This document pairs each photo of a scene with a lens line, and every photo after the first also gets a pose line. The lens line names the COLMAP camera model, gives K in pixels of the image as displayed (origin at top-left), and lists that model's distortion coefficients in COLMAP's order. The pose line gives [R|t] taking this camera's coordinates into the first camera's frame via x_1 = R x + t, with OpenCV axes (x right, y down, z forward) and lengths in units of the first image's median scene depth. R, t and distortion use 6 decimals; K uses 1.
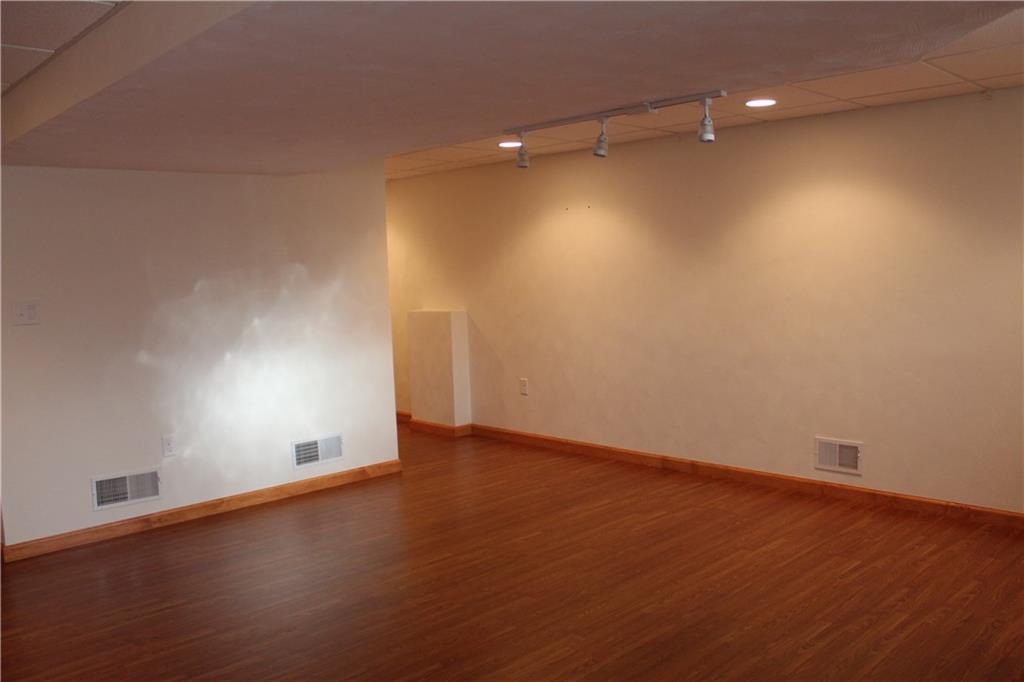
lens RADIAL K [[920.0, 0, 512.0], [0, 920.0, 341.0], [0, 0, 1]] dist [-0.157711, 0.011218]
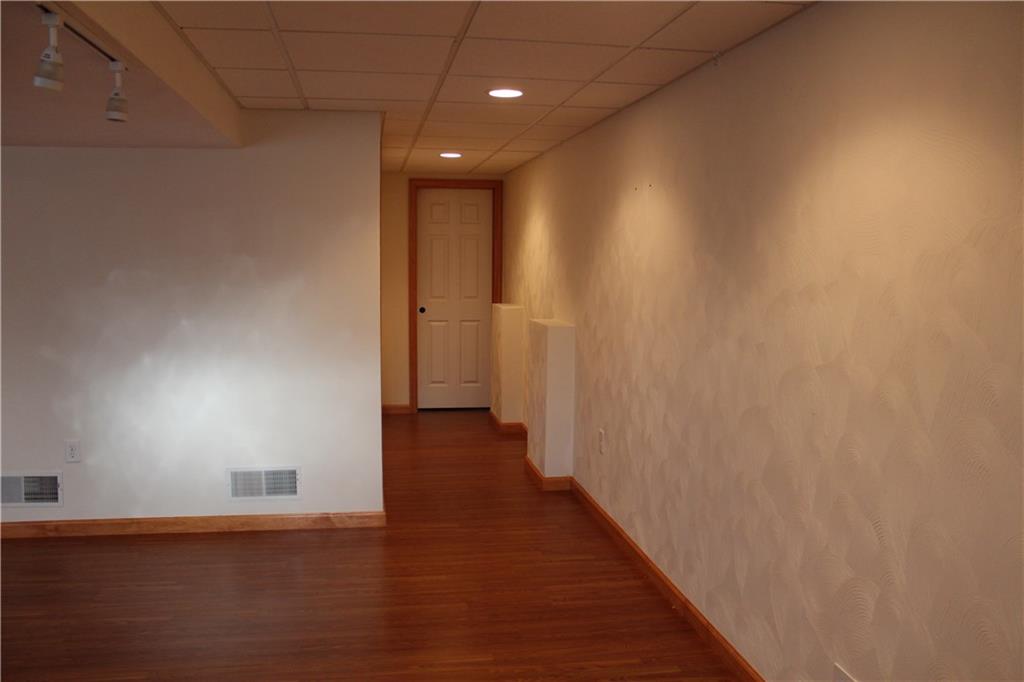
lens RADIAL K [[920.0, 0, 512.0], [0, 920.0, 341.0], [0, 0, 1]] dist [-0.157711, 0.011218]
pose [[0.817159, 0.085917, -0.569974, 0.433261], [-0.080802, 0.996139, 0.034311, -0.054672], [0.570721, 0.018017, 0.820946, 0.467614]]
